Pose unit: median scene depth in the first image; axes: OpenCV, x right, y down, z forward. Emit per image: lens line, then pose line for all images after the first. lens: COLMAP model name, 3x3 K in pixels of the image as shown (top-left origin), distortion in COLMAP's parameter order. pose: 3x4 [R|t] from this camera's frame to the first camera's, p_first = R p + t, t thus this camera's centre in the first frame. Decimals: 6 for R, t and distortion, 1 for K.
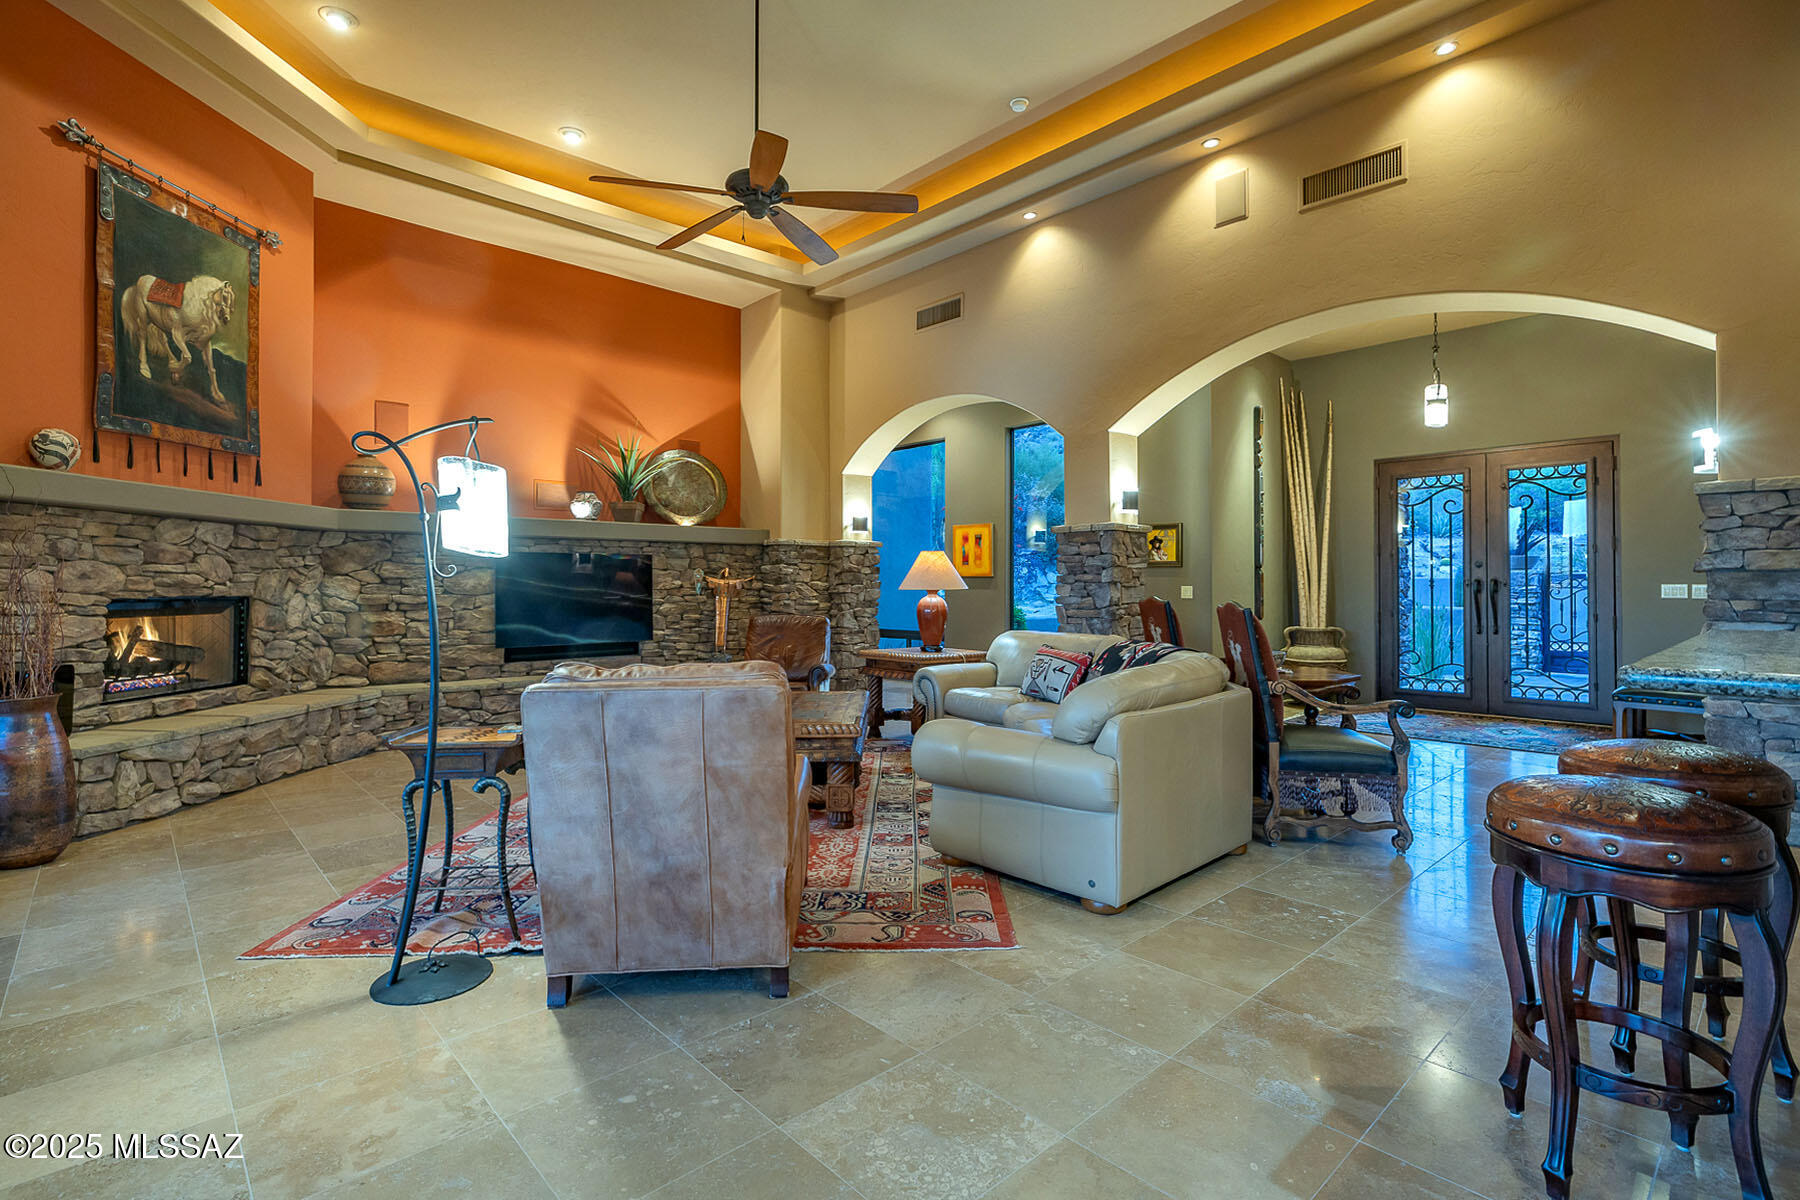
lens RADIAL K [[866.3, 0, 871.7], [0, 866.3, 568.6], [0, 0, 1]] dist [0.000675, 0.000297]
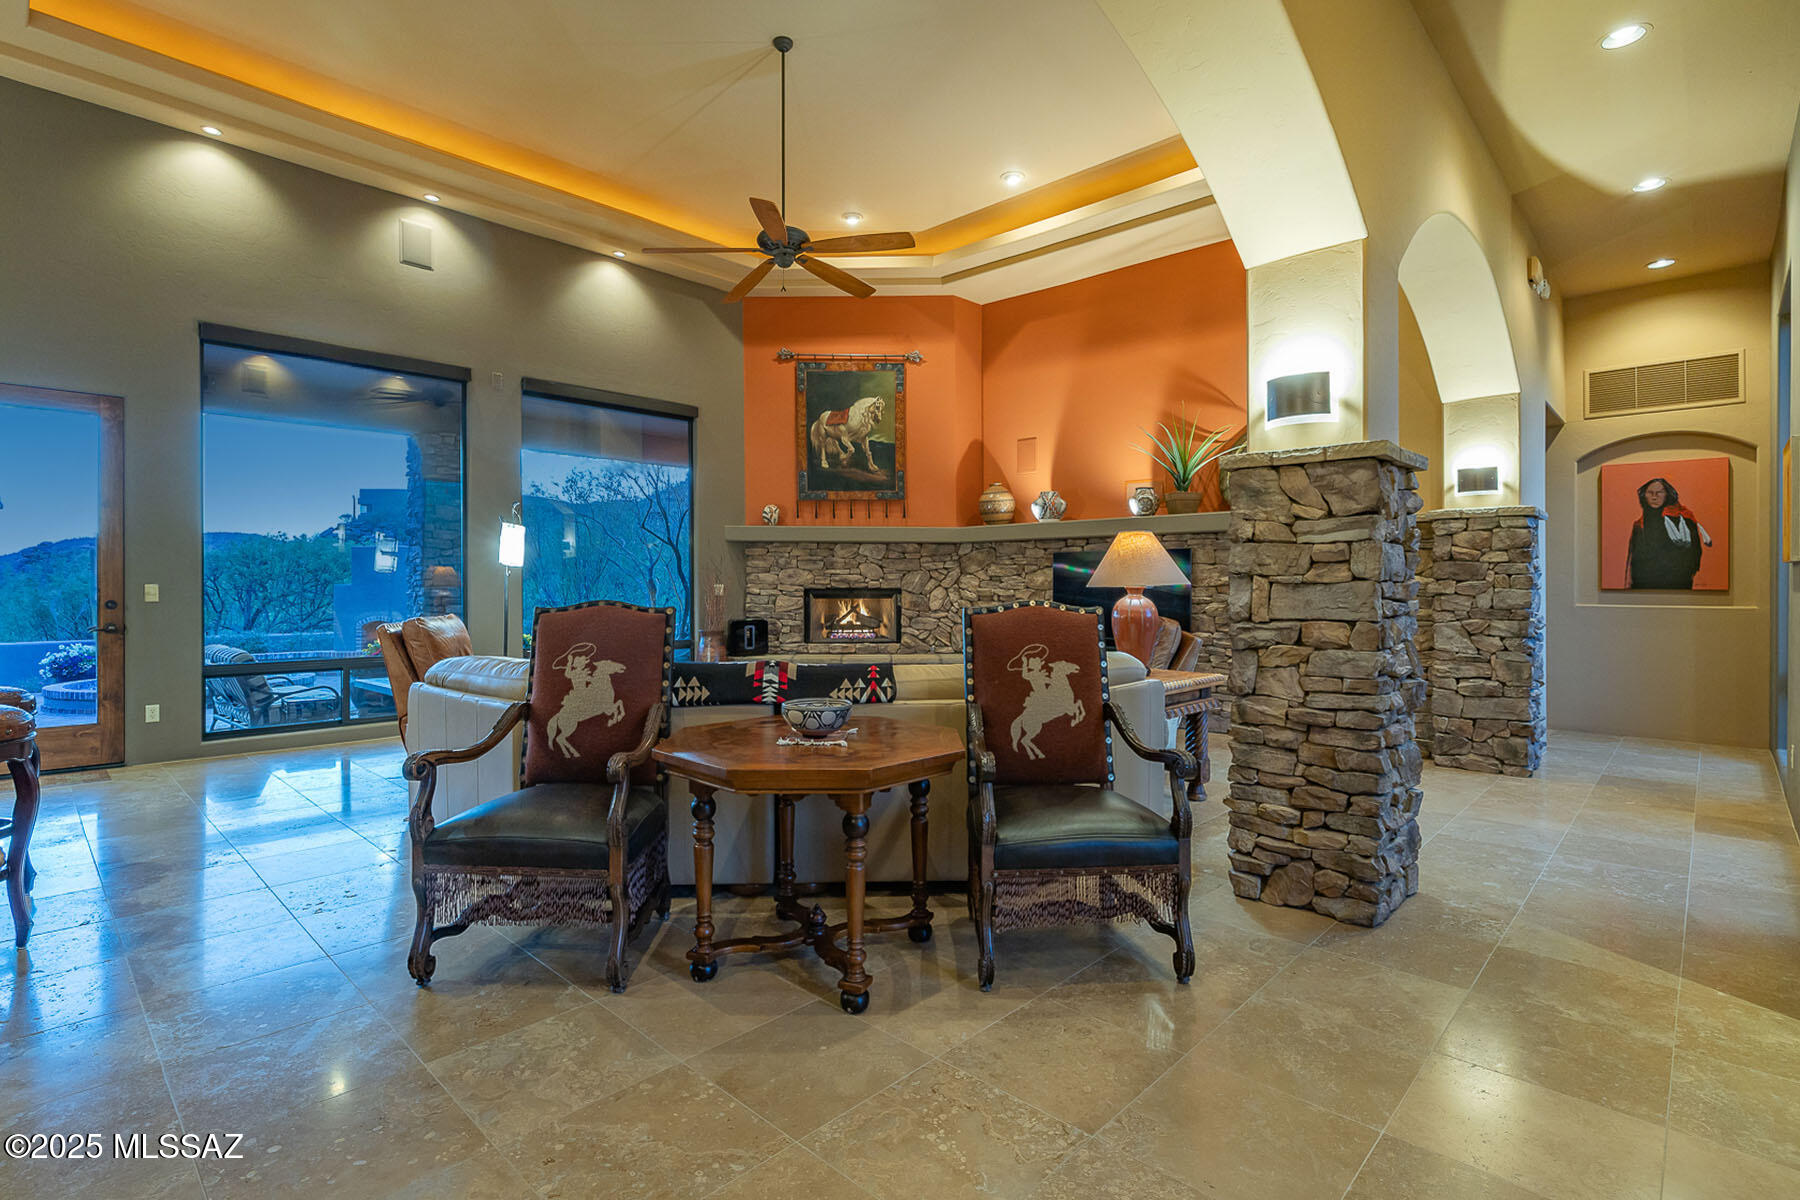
lens RADIAL K [[854.0, 0, 899.3], [0, 854.0, 588.7], [0, 0, 1]] dist [0.000176, -0.000036]
pose [[0.083080, 0.008140, -0.996510, 0.733537], [0.016879, 0.999812, 0.009574, 0.015310], [0.996400, -0.017615, 0.082927, 0.752031]]
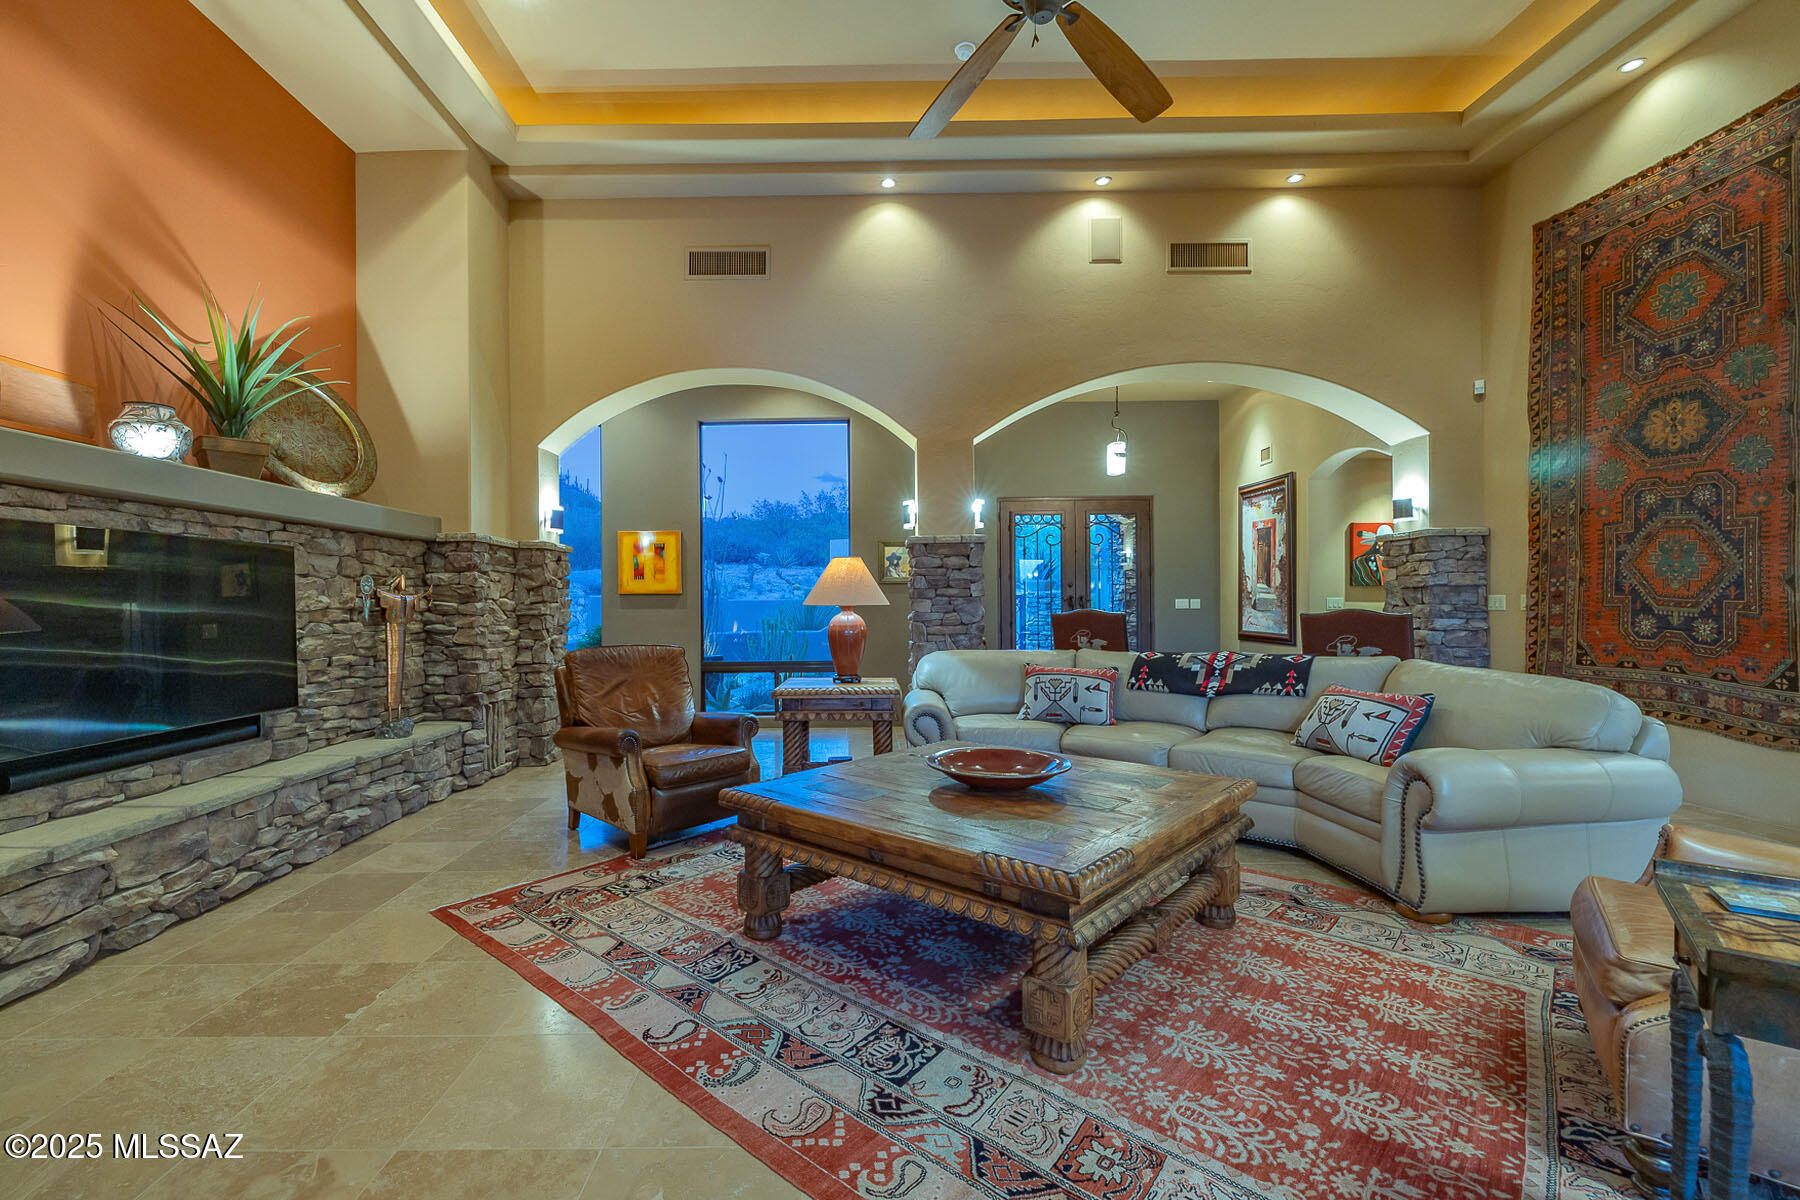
lens RADIAL K [[802.4, 0, 872.2], [0, 802.4, 598.3], [0, 0, 1]] dist [0.002331, -0.000433]
pose [[0.663775, 0.000441, 0.747932, -0.467519], [-0.004876, 0.999981, 0.003738, 0.014755], [-0.747916, -0.006128, 0.663765, 0.490570]]
